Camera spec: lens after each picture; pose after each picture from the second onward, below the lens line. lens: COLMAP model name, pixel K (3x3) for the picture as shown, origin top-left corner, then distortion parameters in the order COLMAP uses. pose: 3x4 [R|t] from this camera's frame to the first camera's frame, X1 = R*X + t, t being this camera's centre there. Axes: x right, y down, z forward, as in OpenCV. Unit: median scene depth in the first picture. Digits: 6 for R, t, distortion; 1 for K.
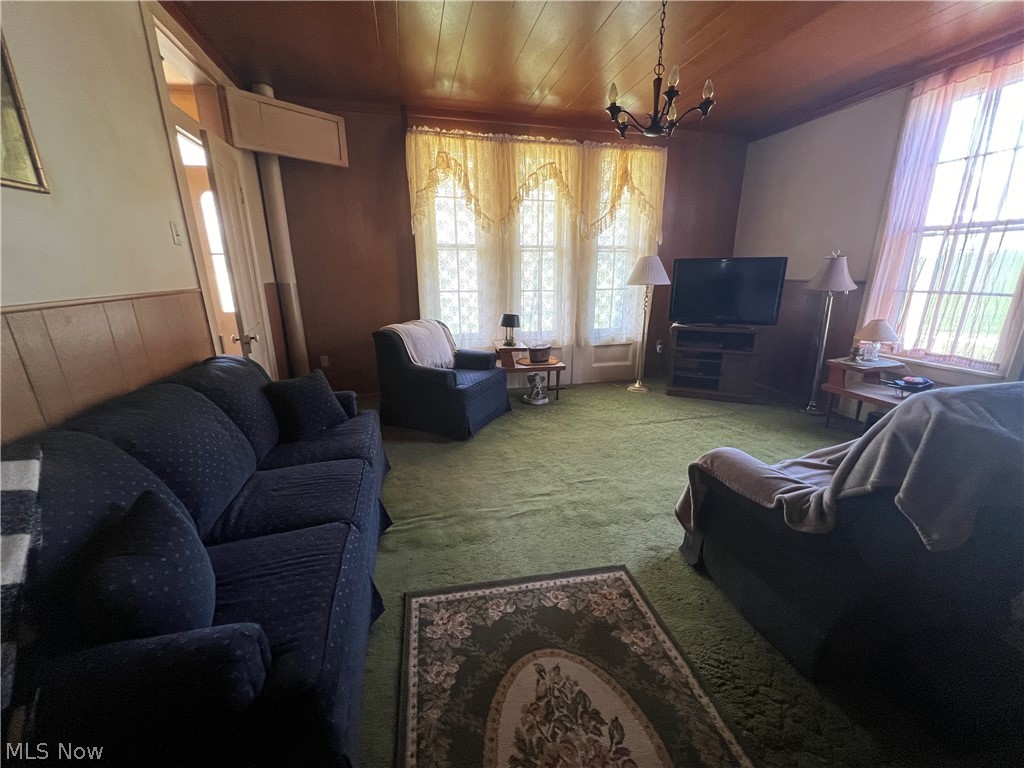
lens RADIAL K [[403.9, 0, 511.7], [0, 403.9, 382.4], [0, 0, 1]] dist [-0.002561, 0.000494]
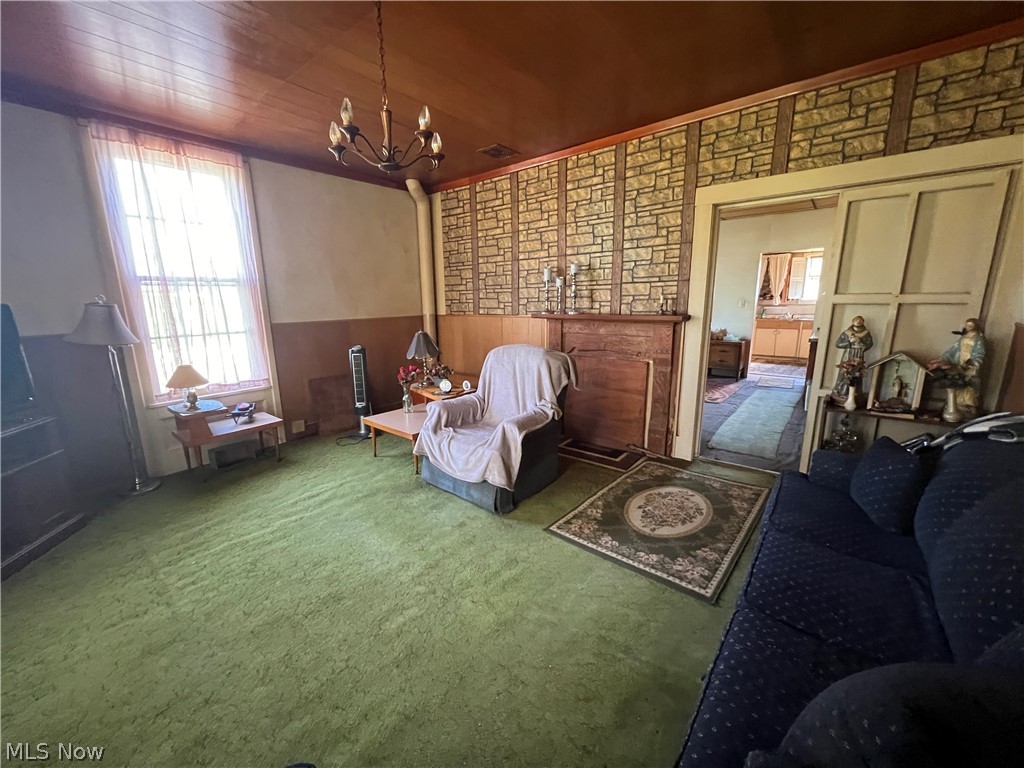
lens RADIAL K [[403.9, 0, 511.7], [0, 403.9, 385.8], [0, 0, 1]] dist [-0.002561, 0.000494]
pose [[-0.597635, -0.148839, 0.787832, -0.753088], [0.236377, 0.906235, 0.350519, -0.551633], [-0.766132, 0.395708, -0.506415, 1.851750]]
